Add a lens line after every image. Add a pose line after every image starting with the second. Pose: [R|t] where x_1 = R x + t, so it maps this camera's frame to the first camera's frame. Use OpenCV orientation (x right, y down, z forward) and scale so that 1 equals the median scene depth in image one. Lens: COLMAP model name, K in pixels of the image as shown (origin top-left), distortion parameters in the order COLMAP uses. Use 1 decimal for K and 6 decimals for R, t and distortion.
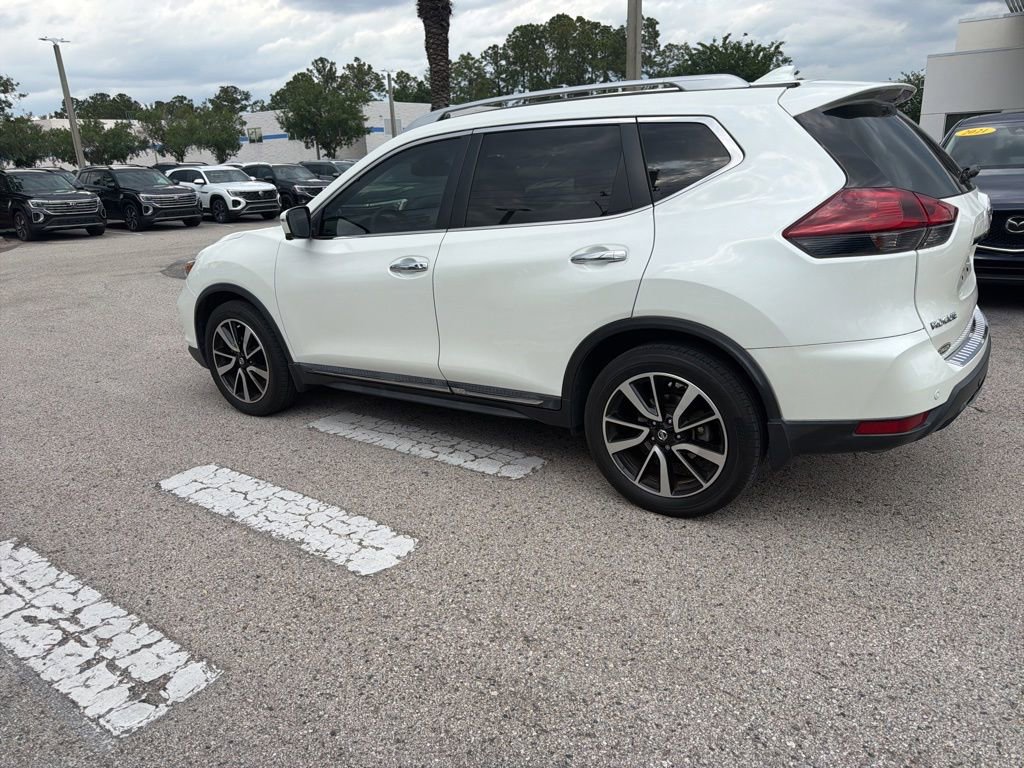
lens RADIAL K [[723.2, 0, 512.5], [0, 723.2, 386.9], [0, 0, 1]] dist [0.030650, -0.042119]
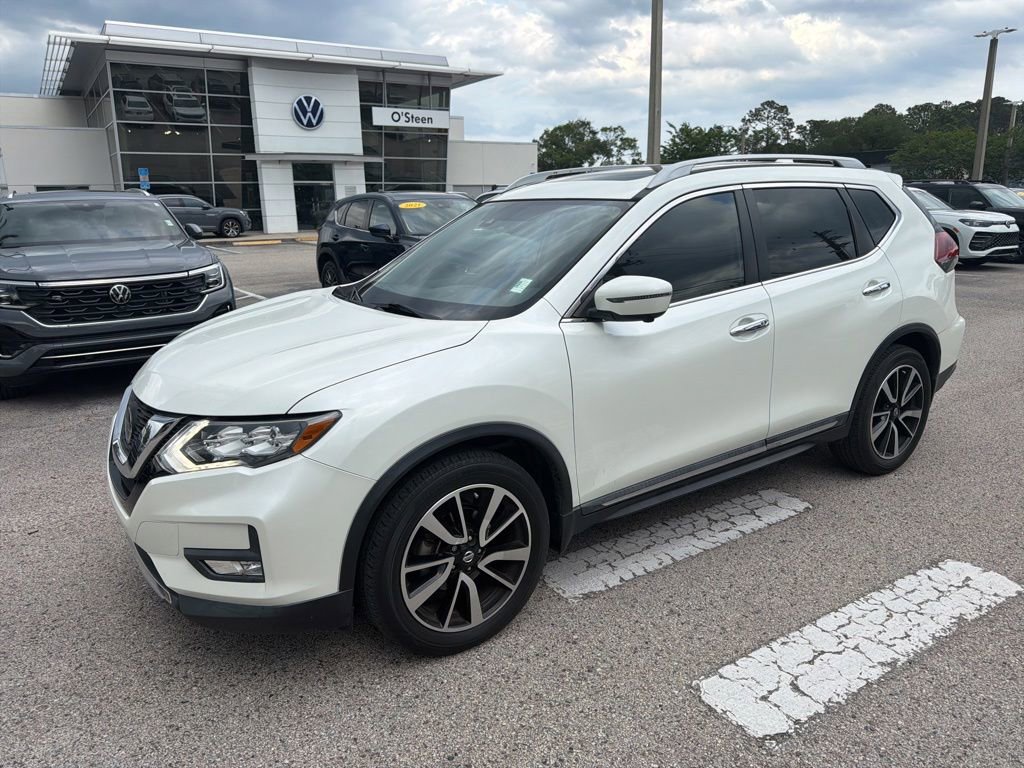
lens RADIAL K [[731.7, 0, 506.0], [0, 731.7, 374.3], [0, 0, 1]] dist [0.015991, -0.020143]
pose [[0.364768, -0.181506, 0.913236, -0.975547], [0.283288, 0.955951, 0.076844, -0.235452], [-0.886957, 0.230678, 0.400119, 0.811650]]
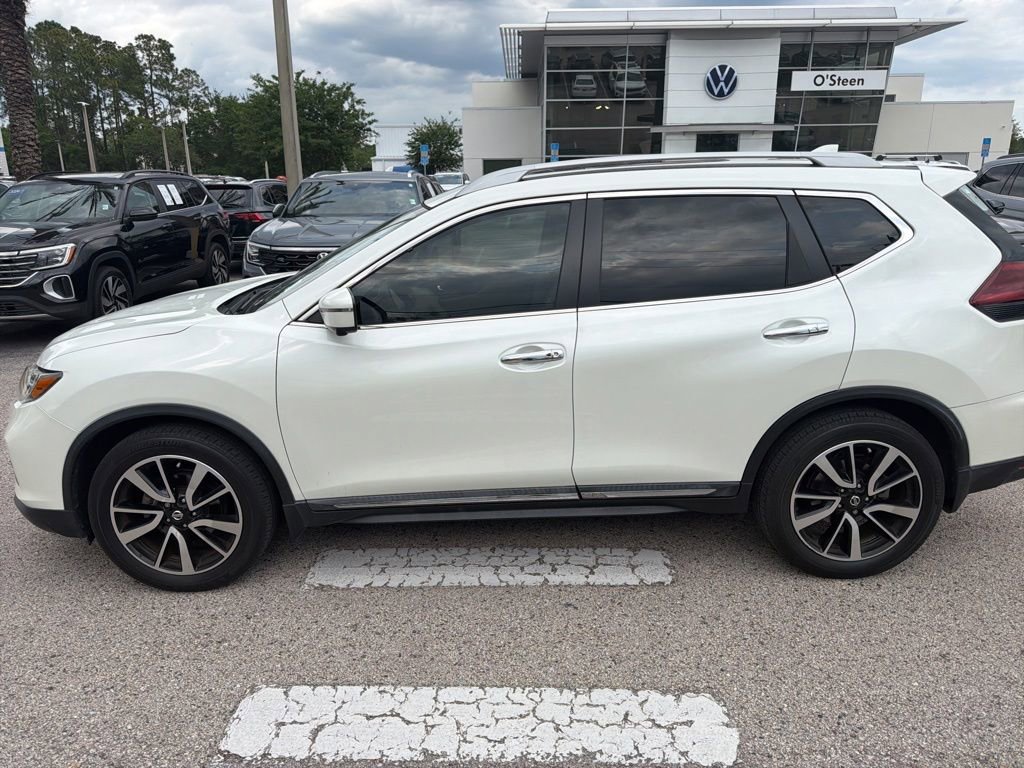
lens RADIAL K [[725.8, 0, 505.9], [0, 725.8, 375.9], [0, 0, 1]] dist [0.009850, -0.018631]
pose [[0.820791, -0.120242, 0.558430, -0.548987], [0.148769, 0.988855, -0.005742, -0.128479], [-0.551516, 0.087790, 0.829532, 0.311376]]
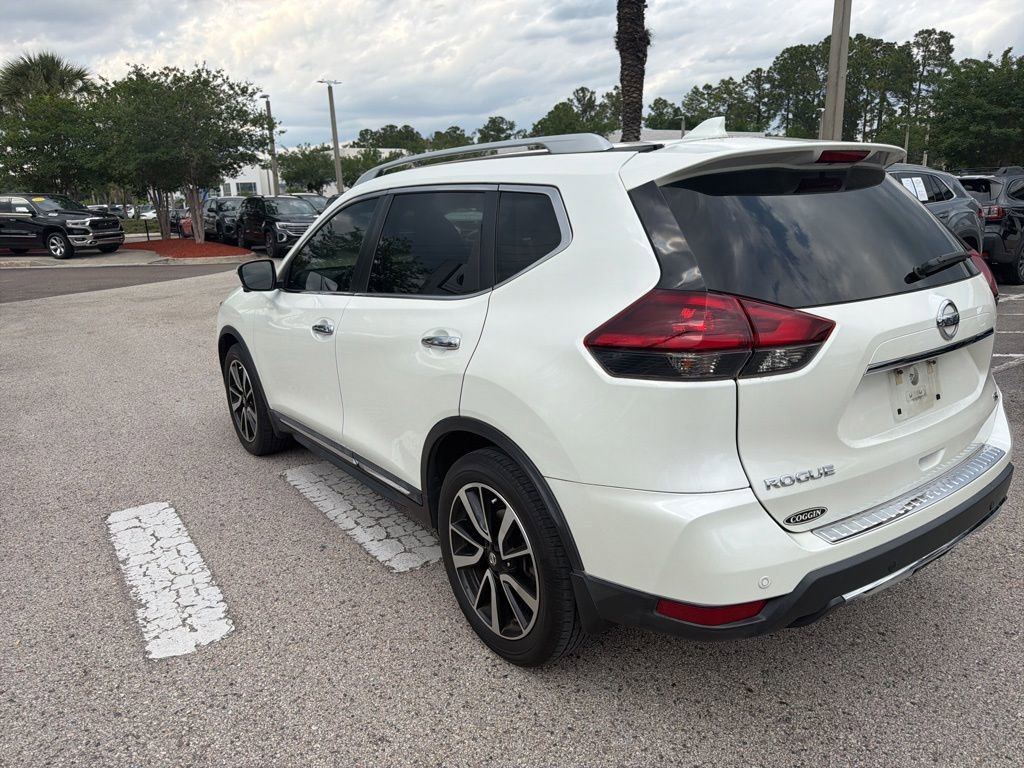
lens RADIAL K [[729.0, 0, 515.5], [0, 729.0, 383.3], [0, 0, 1]] dist [0.017762, -0.021648]
pose [[0.944885, 0.093715, -0.313702, 0.357955], [-0.105446, 0.994212, -0.020599, -0.090397], [0.309956, 0.052542, 0.949298, 0.150418]]
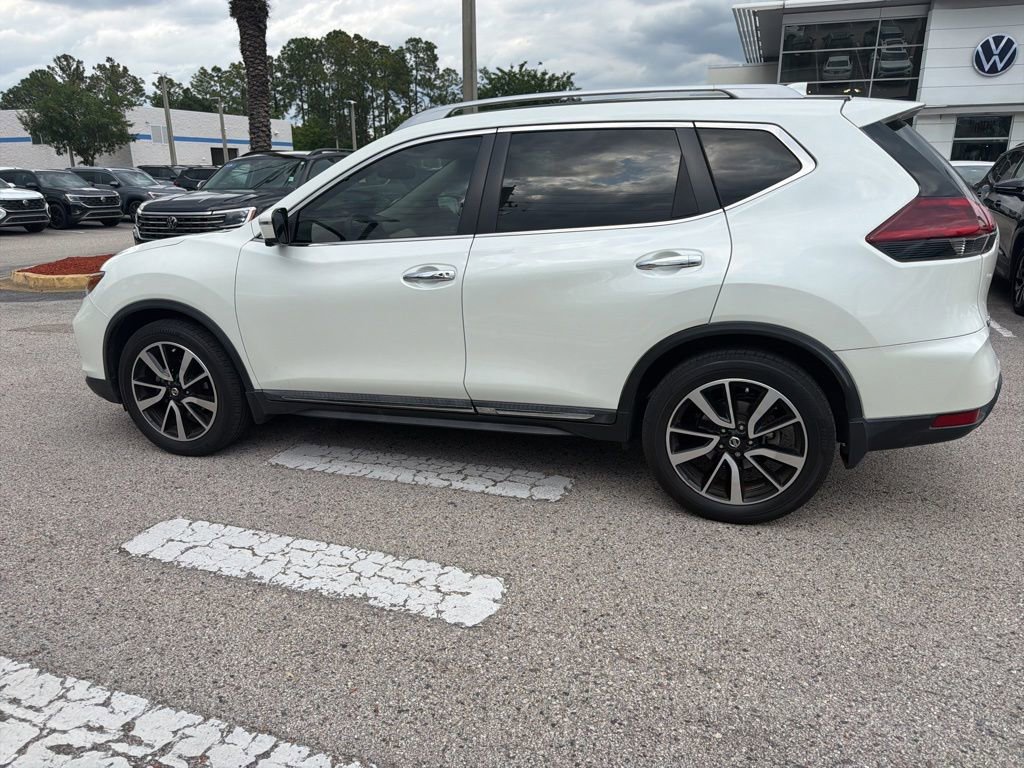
lens RADIAL K [[724.0, 0, 508.9], [0, 724.0, 388.1], [0, 0, 1]] dist [0.009691, -0.013359]
pose [[0.958715, -0.048865, 0.280139, -0.271108], [0.055160, 0.998370, -0.014626, -0.007200], [-0.278968, 0.029475, 0.959848, 0.101033]]
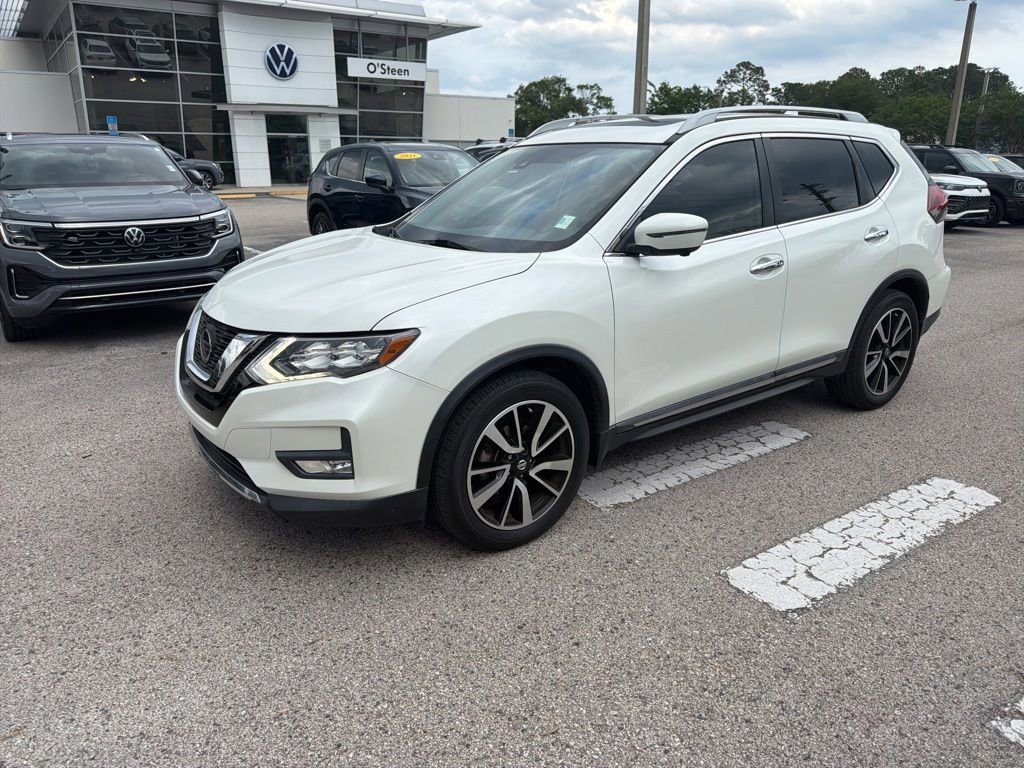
lens RADIAL K [[731.5, 0, 505.4], [0, 731.5, 382.4], [0, 0, 1]] dist [0.015158, -0.017308]
pose [[0.329695, -0.235803, 0.914165, -1.071988], [0.271071, 0.951177, 0.147587, -0.229253], [-0.904335, 0.199145, 0.377518, 0.863805]]
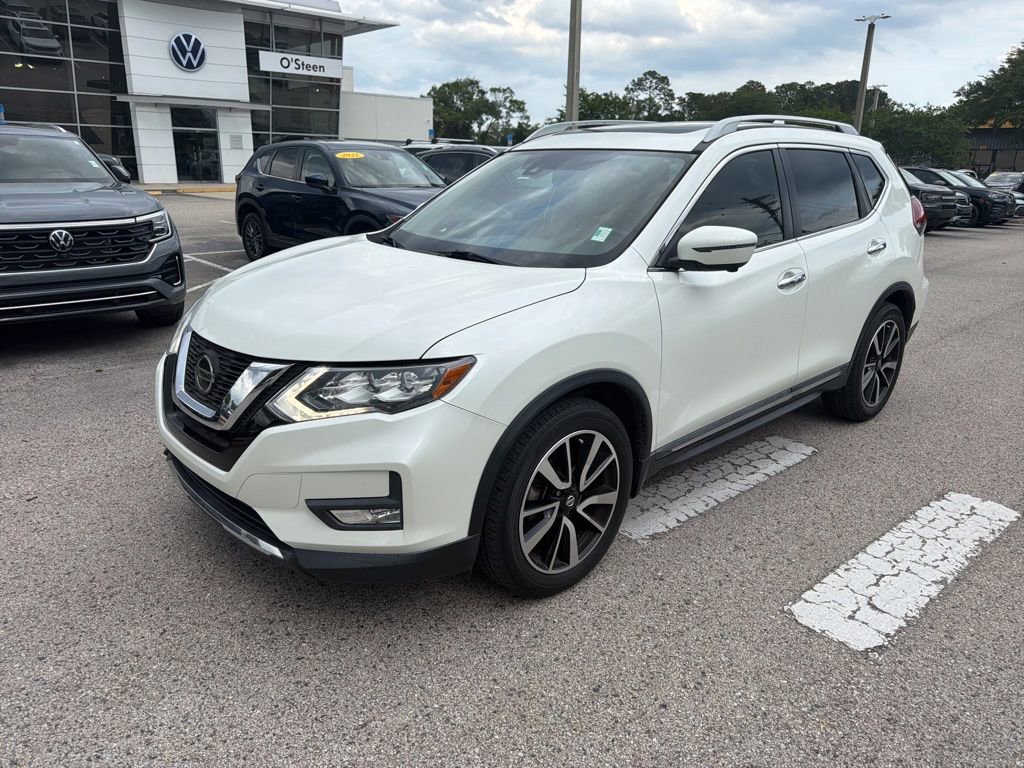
lens RADIAL K [[733.7, 0, 511.9], [0, 733.7, 379.0], [0, 0, 1]] dist [0.007420, -0.007987]
pose [[0.209859, -0.233519, 0.949436, -1.036290], [0.265500, 0.948183, 0.174526, -0.273632], [-0.940993, 0.215450, 0.260984, 0.991904]]
